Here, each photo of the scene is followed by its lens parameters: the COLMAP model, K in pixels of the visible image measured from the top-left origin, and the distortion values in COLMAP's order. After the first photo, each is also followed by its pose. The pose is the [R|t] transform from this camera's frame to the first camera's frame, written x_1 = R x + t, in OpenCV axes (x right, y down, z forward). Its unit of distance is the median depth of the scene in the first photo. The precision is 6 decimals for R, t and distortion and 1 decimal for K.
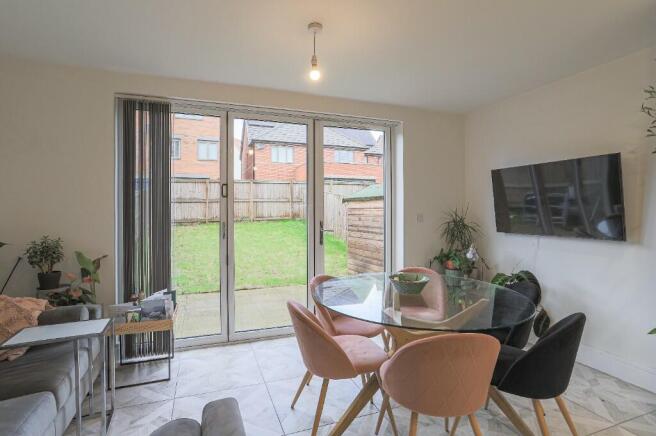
lens RADIAL K [[335.5, 0, 313.2], [0, 335.5, 199.7], [0, 0, 1]] dist [-0.021346, 0.033924]
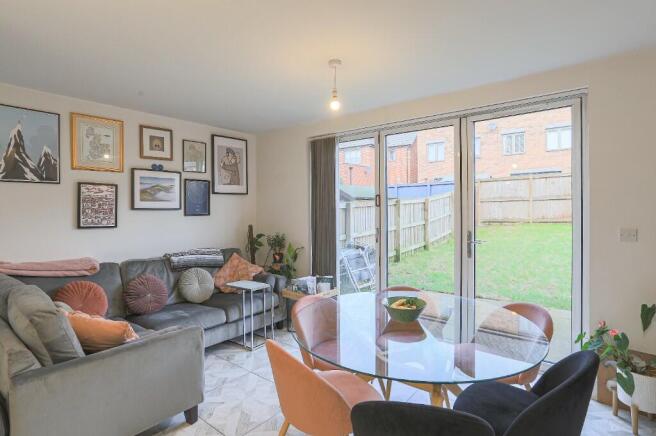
lens RADIAL K [[336.2, 0, 327.5], [0, 336.2, 212.2], [0, 0, 1]] dist [-0.025000, 0.017871]
pose [[0.546710, 0.000777, -0.837321, 0.564756], [0.038241, 0.998933, 0.025896, -0.023182], [0.836448, -0.046177, 0.546097, 0.201240]]
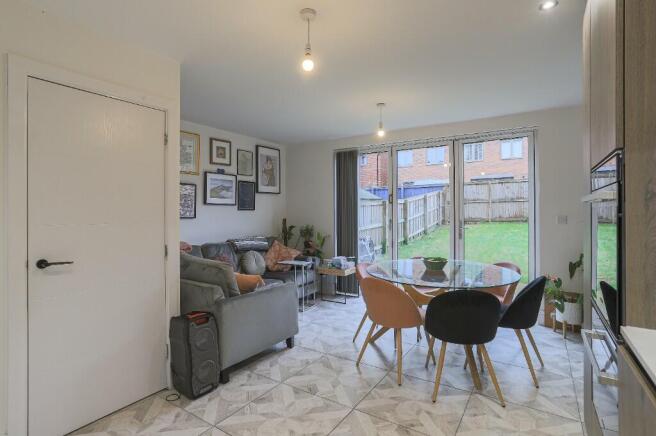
lens RADIAL K [[331.0, 0, 330.5], [0, 331.0, 209.9], [0, 0, 1]] dist [-0.001614, -0.000102]
pose [[0.635061, -0.005858, -0.772440, 0.679331], [0.030607, 0.999377, 0.017585, -0.014104], [0.771856, -0.034809, 0.634844, -0.167605]]
